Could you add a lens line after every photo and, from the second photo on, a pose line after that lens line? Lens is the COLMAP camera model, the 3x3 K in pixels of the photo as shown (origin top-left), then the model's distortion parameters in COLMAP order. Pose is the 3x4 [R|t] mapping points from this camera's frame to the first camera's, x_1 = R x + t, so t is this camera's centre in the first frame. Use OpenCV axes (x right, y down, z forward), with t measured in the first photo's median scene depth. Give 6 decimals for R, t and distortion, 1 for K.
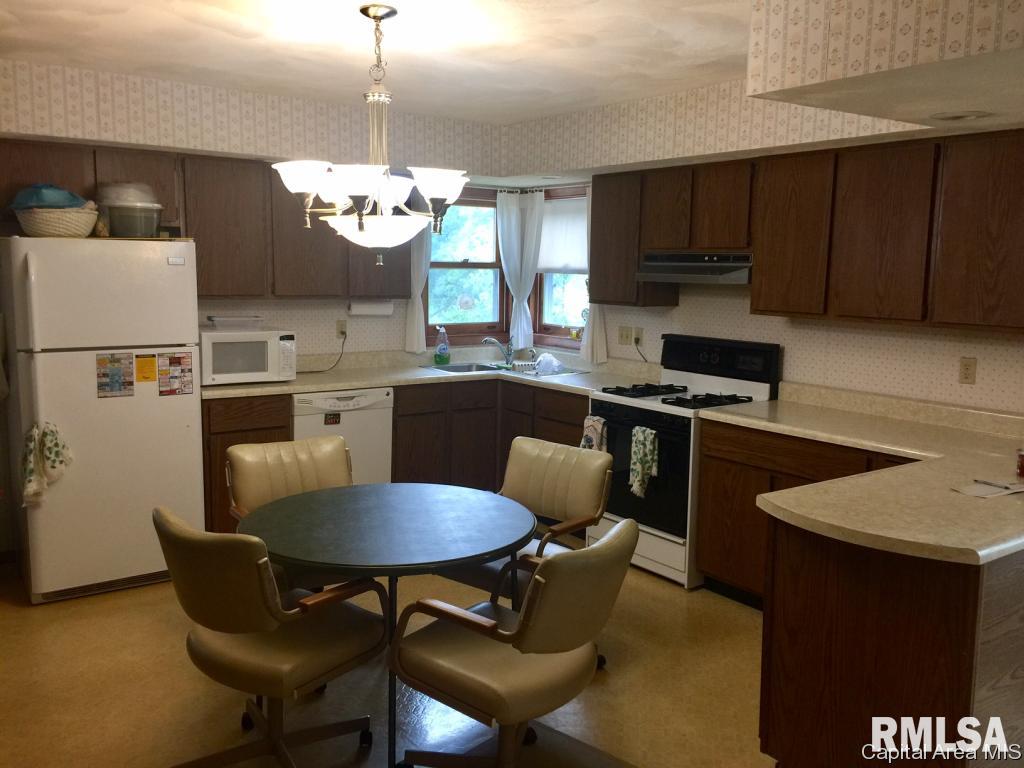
lens RADIAL K [[885.0, 0, 514.5], [0, 885.0, 380.3], [0, 0, 1]] dist [0.050782, -0.014051]
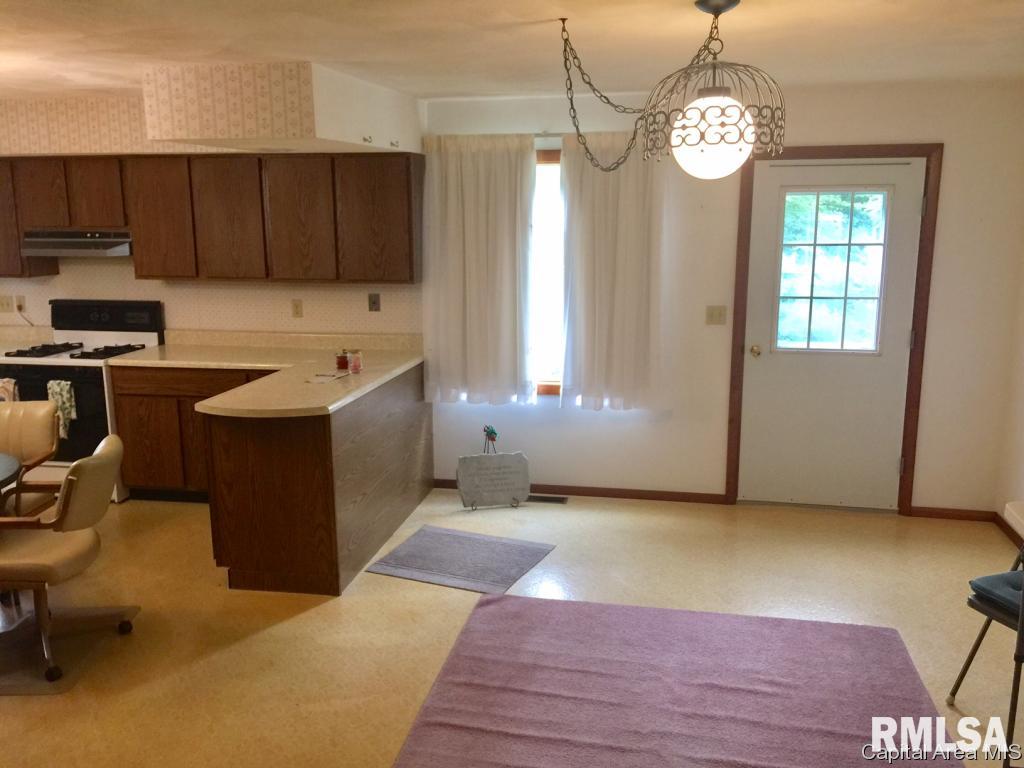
lens RADIAL K [[885.0, 0, 514.5], [0, 885.0, 380.3], [0, 0, 1]] dist [0.050782, -0.014051]
pose [[0.735934, -0.150138, 0.660197, -0.199004], [0.106893, 0.988639, 0.105676, -0.008928], [-0.668562, -0.007200, 0.743621, -0.308146]]
